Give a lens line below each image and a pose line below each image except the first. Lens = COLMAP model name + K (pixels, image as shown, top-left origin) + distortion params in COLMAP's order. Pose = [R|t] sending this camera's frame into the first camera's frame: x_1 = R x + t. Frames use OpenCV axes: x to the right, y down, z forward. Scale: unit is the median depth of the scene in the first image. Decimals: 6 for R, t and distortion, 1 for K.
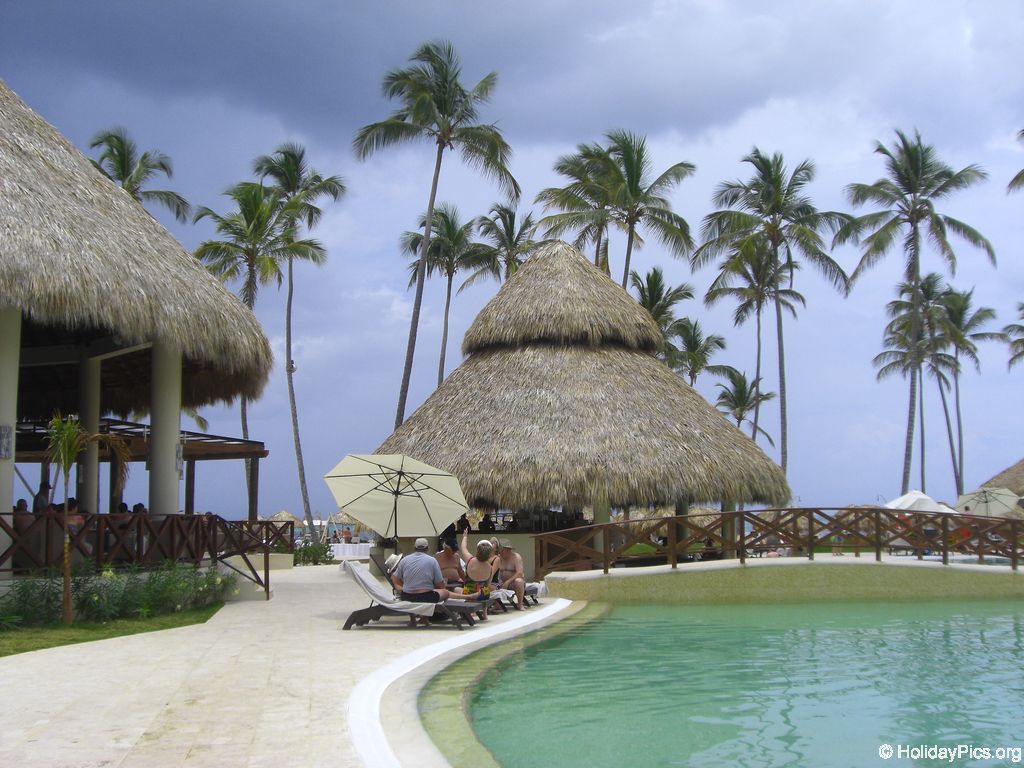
lens RADIAL K [[1132.6, 0, 512.0], [0, 1132.6, 384.0], [0, 0, 1]] dist [-0.234649, 0.334777]
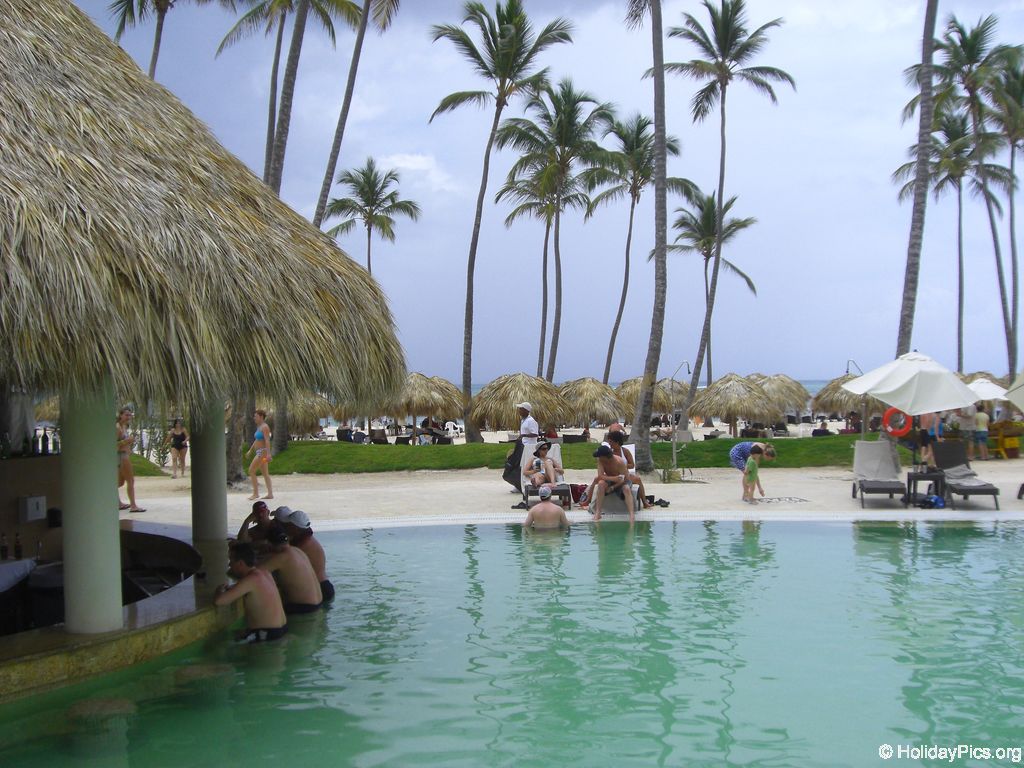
lens RADIAL K [[1137.5, 0, 498.5], [0, 1137.5, 388.7], [0, 0, 1]] dist [-0.239193, 0.305998]
pose [[0.998556, -0.012882, -0.052162, 0.106949], [0.019156, 0.992390, 0.121635, 0.026137], [0.050198, -0.122458, 0.991203, 0.266022]]
